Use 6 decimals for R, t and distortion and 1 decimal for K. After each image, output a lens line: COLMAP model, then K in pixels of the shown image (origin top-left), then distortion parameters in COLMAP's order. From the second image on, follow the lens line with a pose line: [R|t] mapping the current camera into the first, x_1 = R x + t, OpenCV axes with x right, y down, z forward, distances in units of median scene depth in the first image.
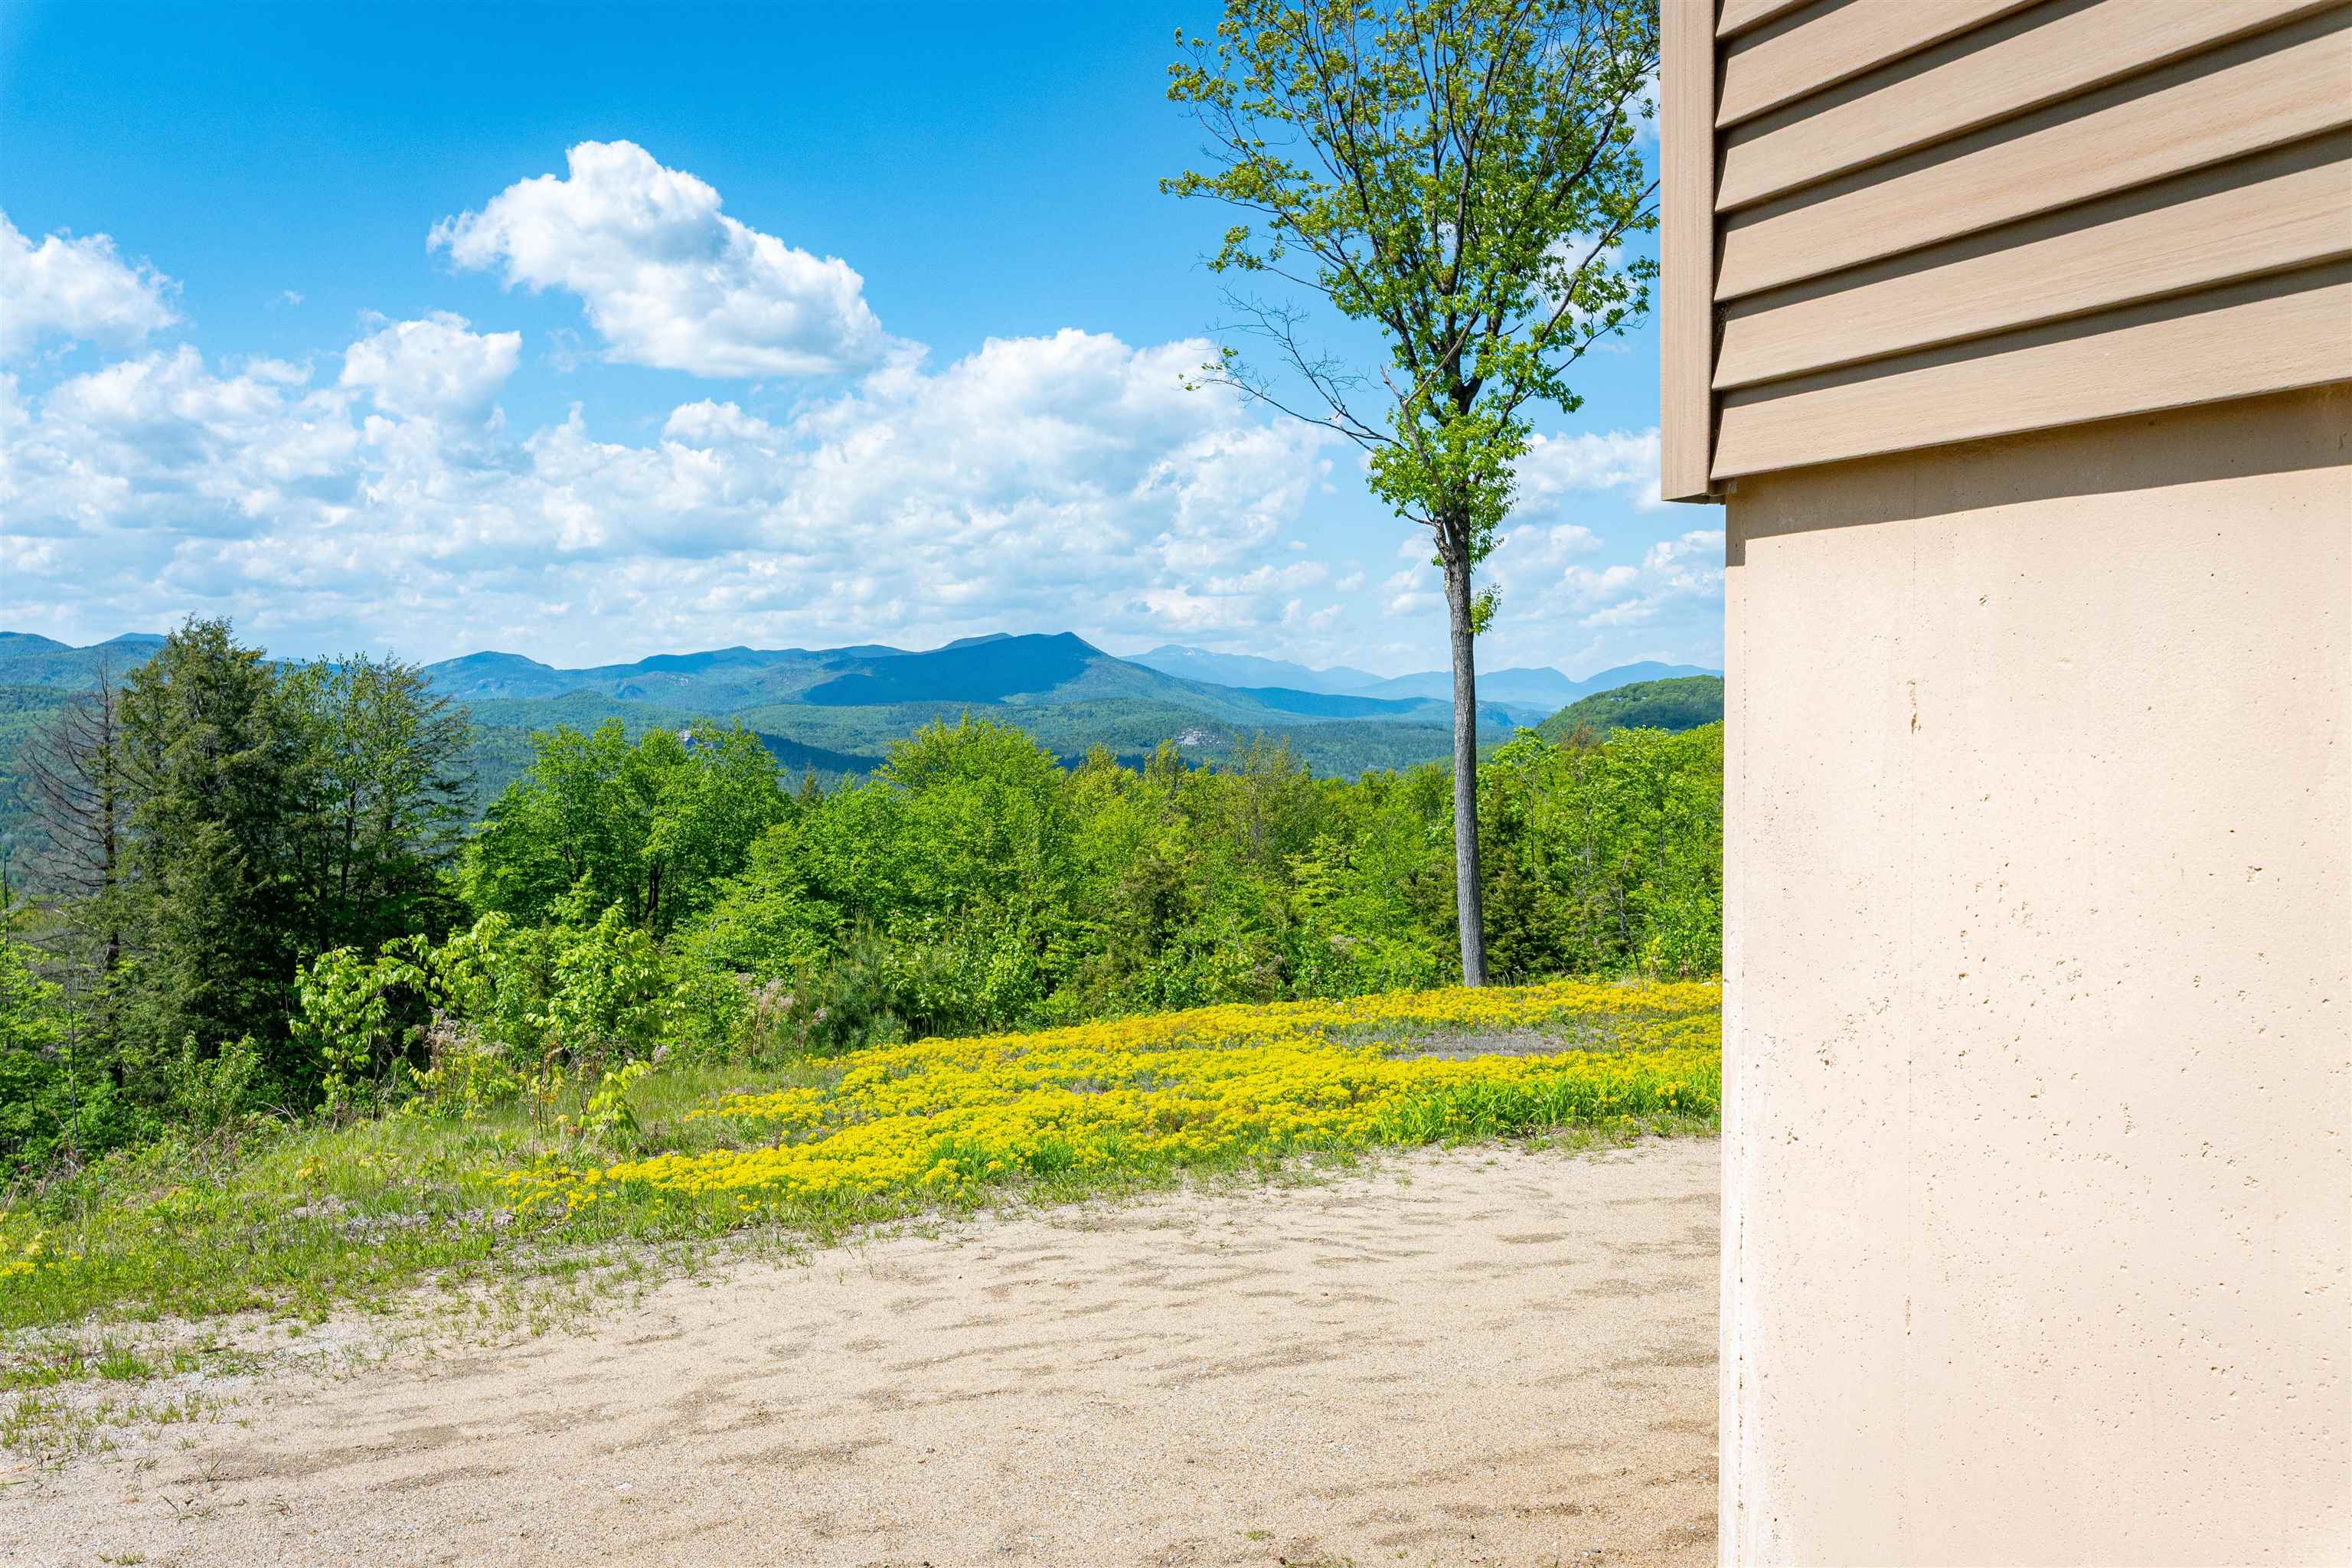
lens RADIAL K [[2047.7, 0, 1176.0], [0, 2047.7, 784.0], [0, 0, 1]] dist [-0.058870, -0.004408]
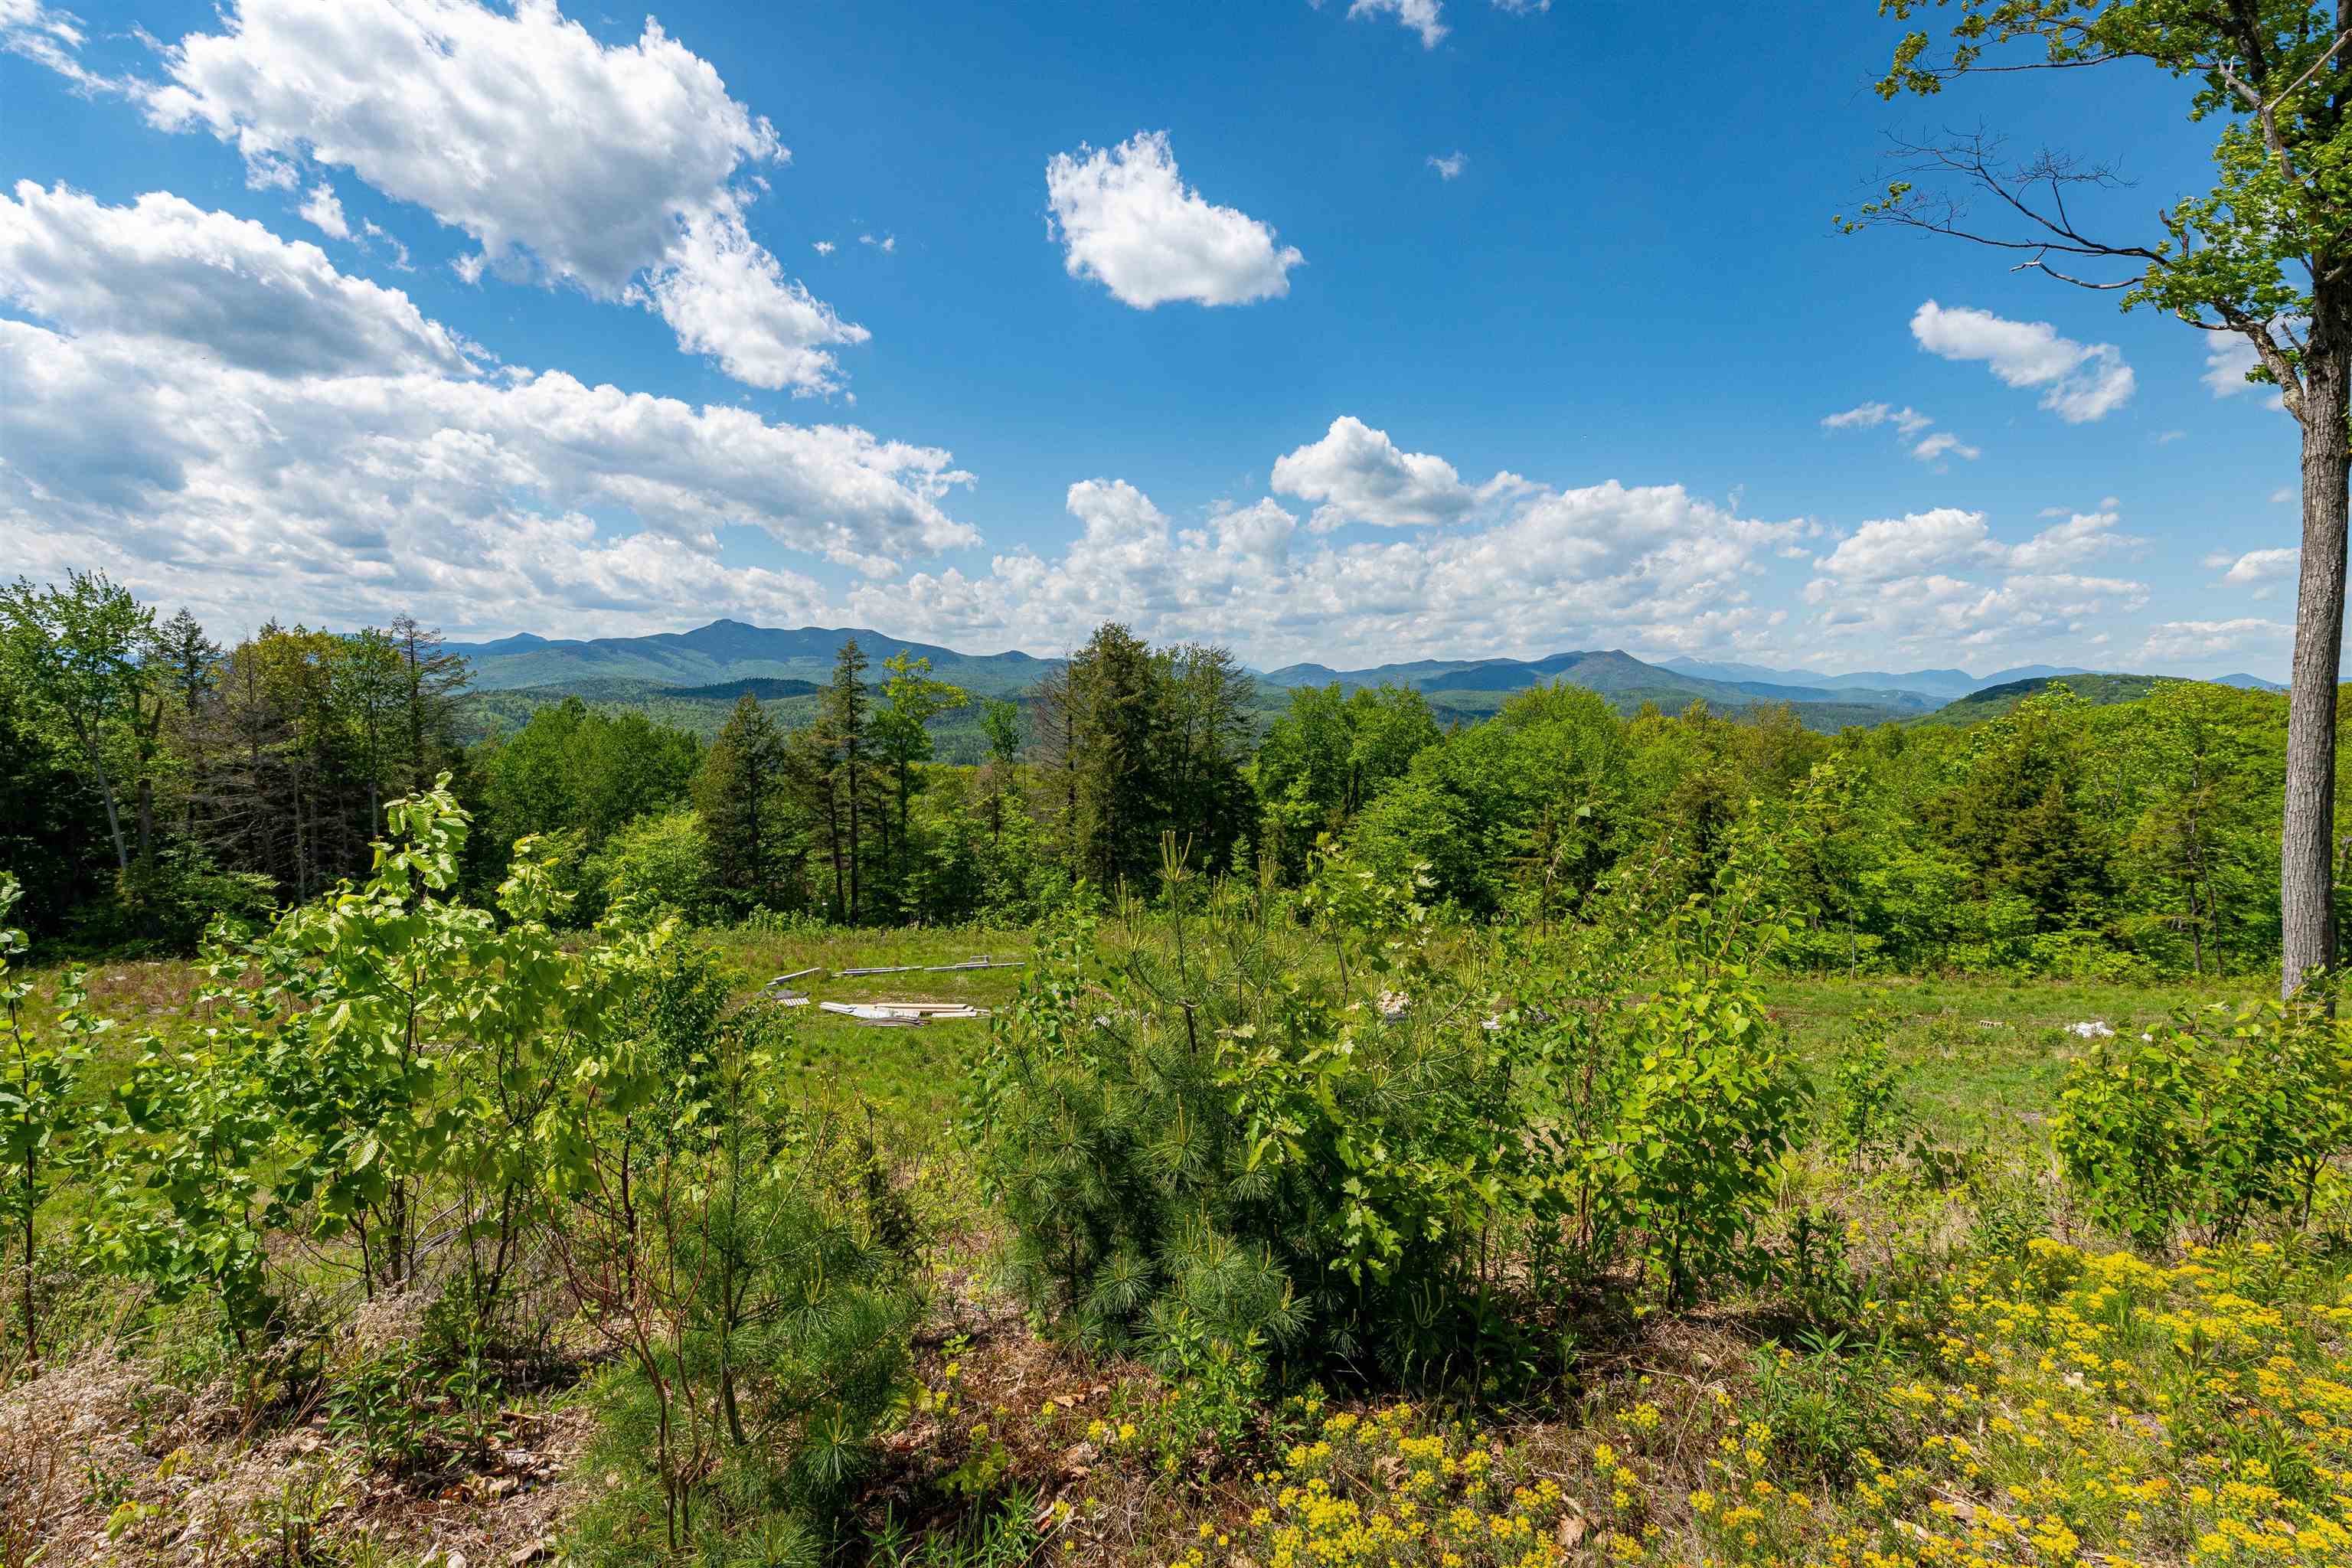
lens RADIAL K [[1020.7, 0, 1176.0], [0, 1020.7, 784.0], [0, 0, 1]] dist [-0.001364, -0.000025]
pose [[0.907225, 0.048368, -0.417856, -0.037336], [-0.026574, 0.997973, 0.057824, 0.008229], [0.419805, -0.041355, 0.906671, 0.181869]]
